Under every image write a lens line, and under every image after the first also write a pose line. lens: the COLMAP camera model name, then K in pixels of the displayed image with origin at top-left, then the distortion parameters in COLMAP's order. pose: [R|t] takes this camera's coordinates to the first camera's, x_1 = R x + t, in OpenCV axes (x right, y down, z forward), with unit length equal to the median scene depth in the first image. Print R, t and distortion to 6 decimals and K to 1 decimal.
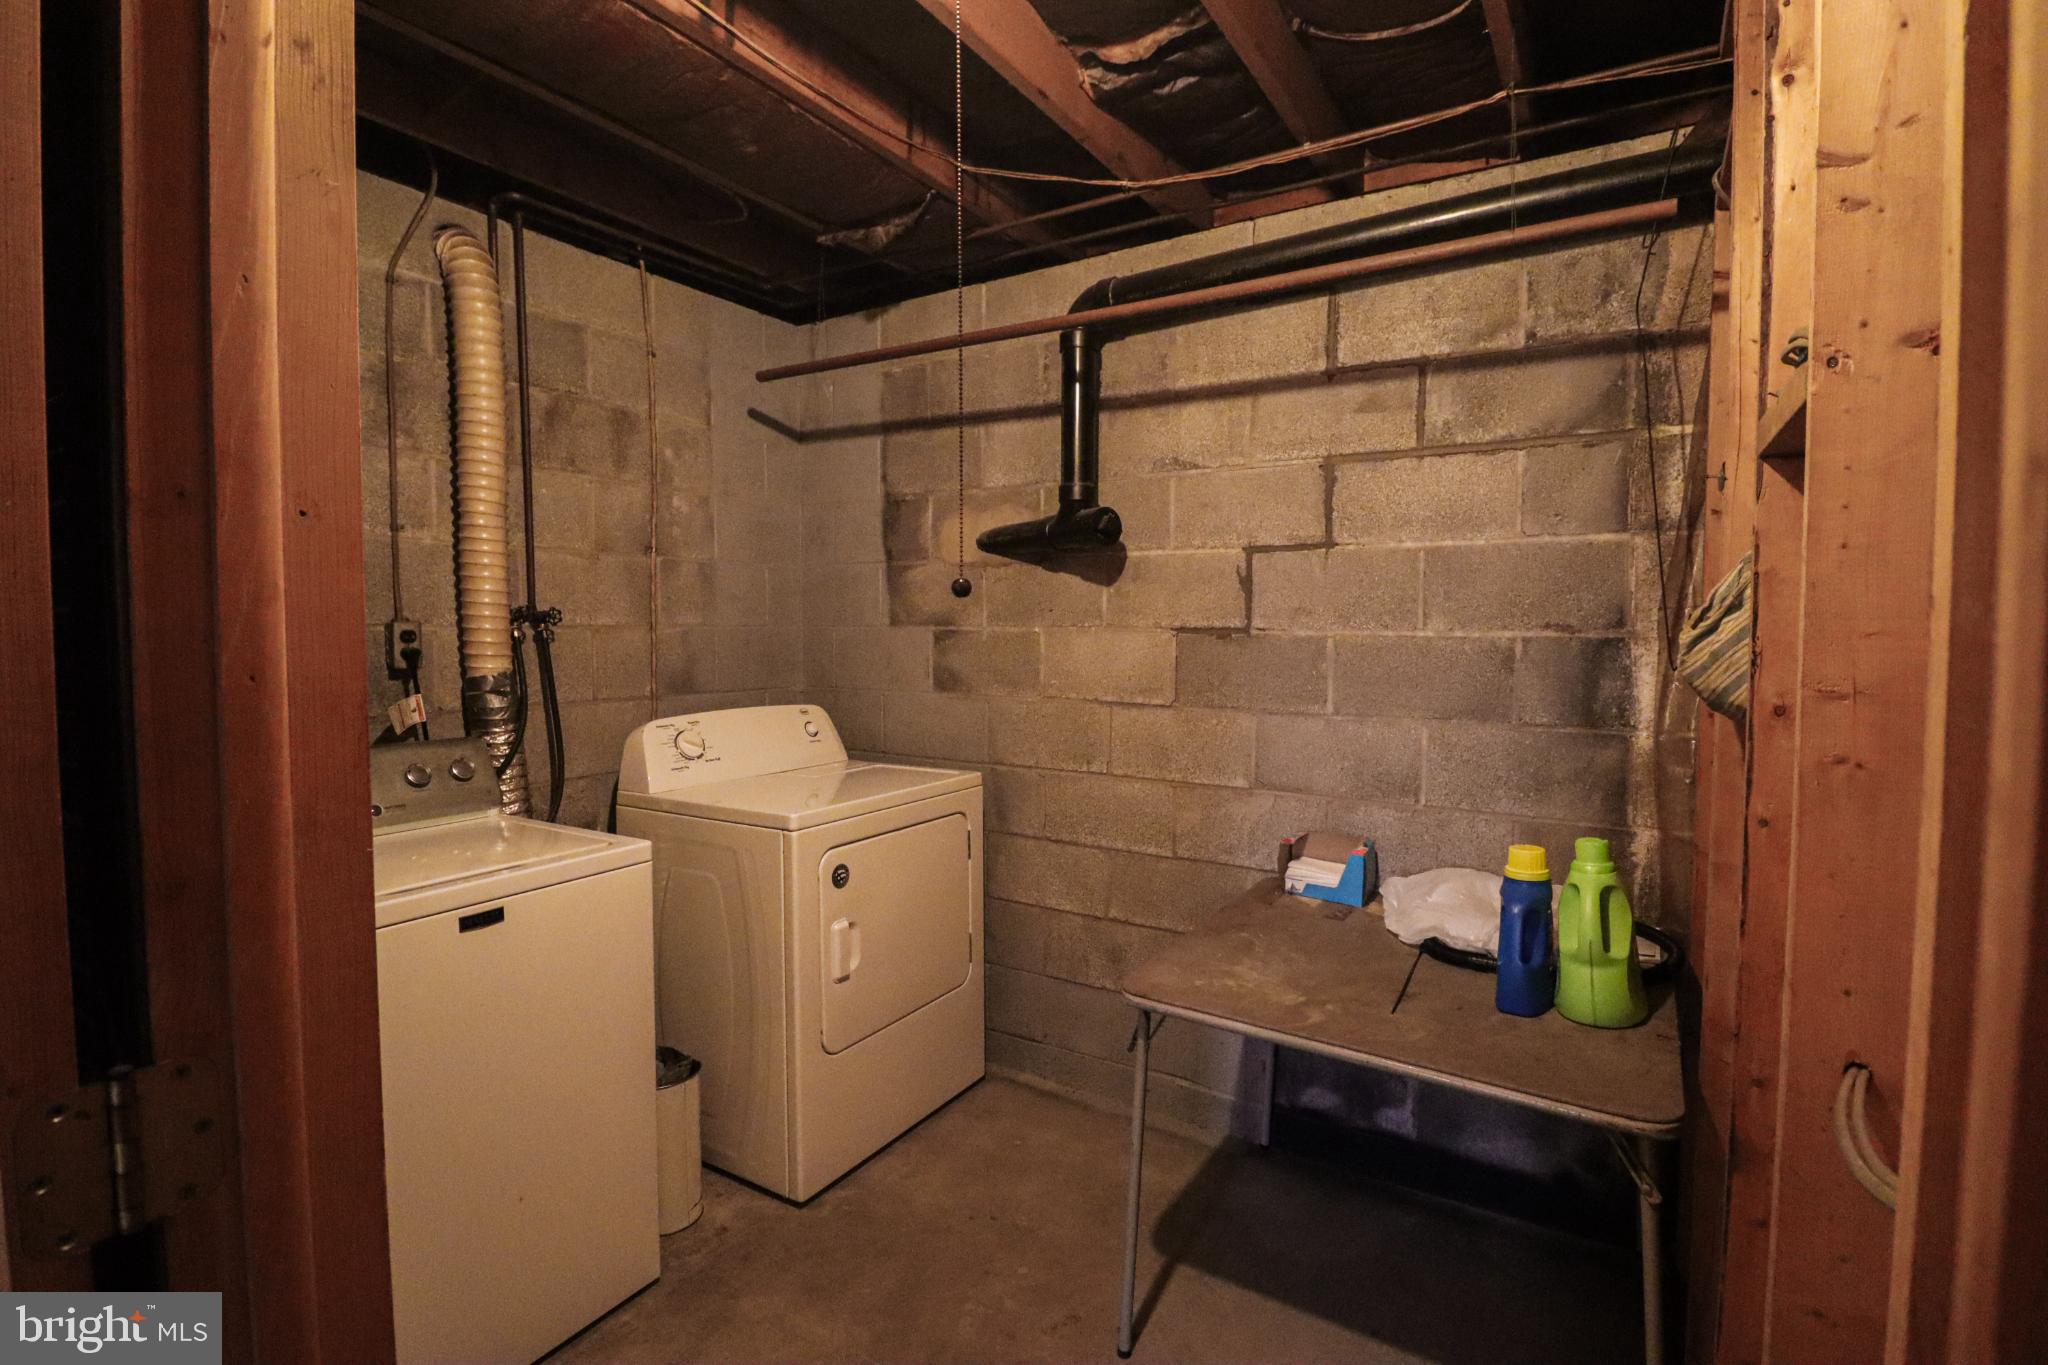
lens RADIAL K [[944.3, 0, 1029.3], [0, 944.3, 672.9], [0, 0, 1]] dist [-0.000946, -0.011262]
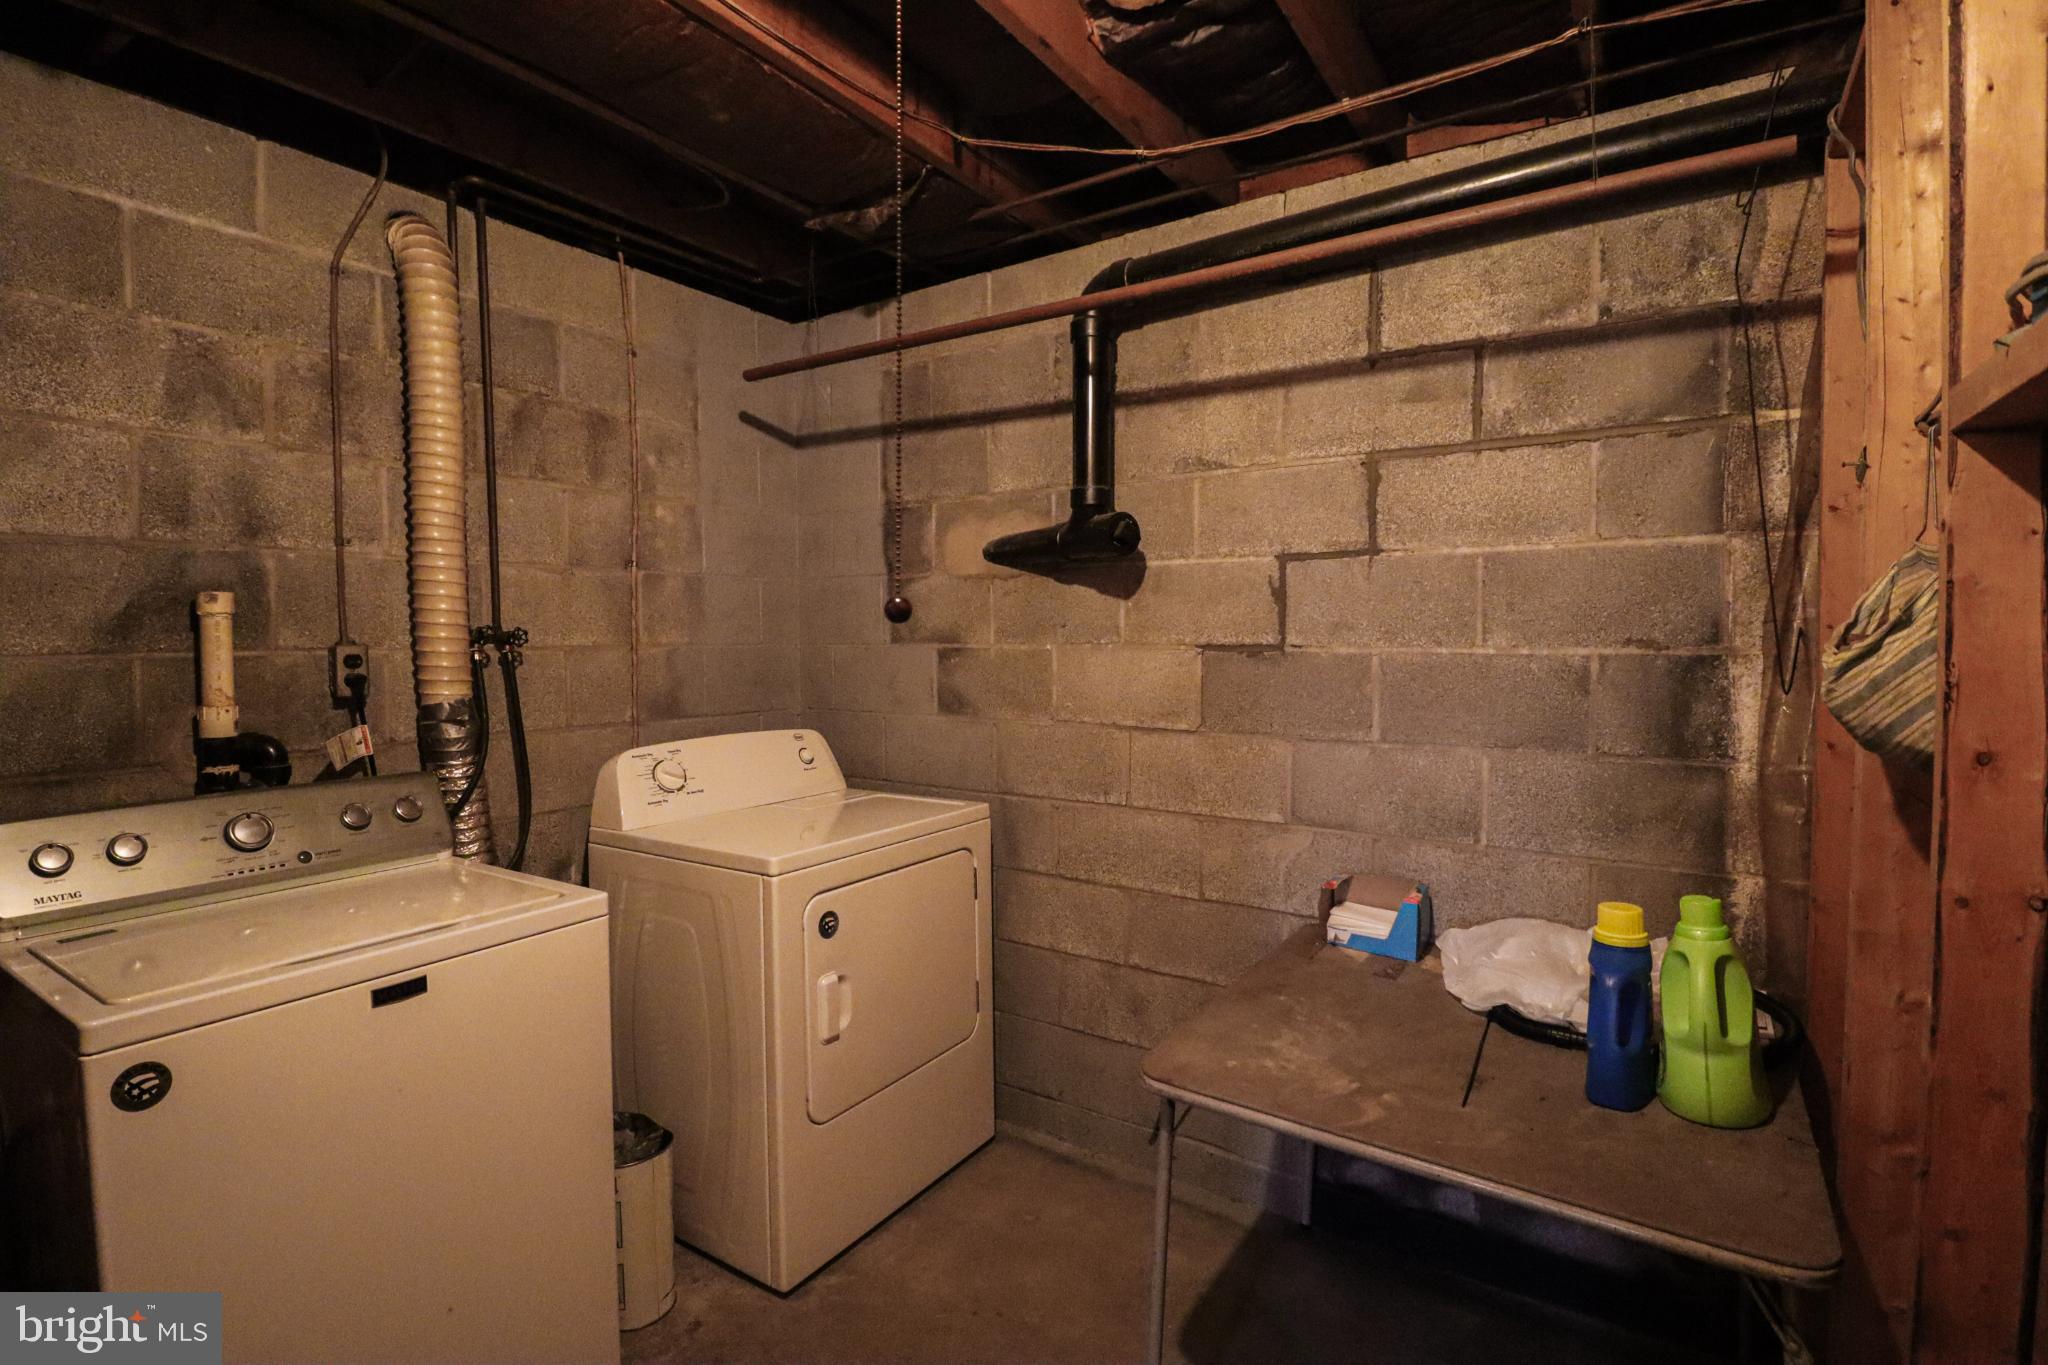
lens RADIAL K [[944.3, 0, 1030.9], [0, 944.3, 673.2], [0, 0, 1]] dist [-0.000946, -0.011262]
pose [[0.999681, -0.005894, -0.024549, 0.016187], [0.005619, 0.999921, -0.011273, -0.012860], [0.024613, 0.011131, 0.999635, 0.105630]]
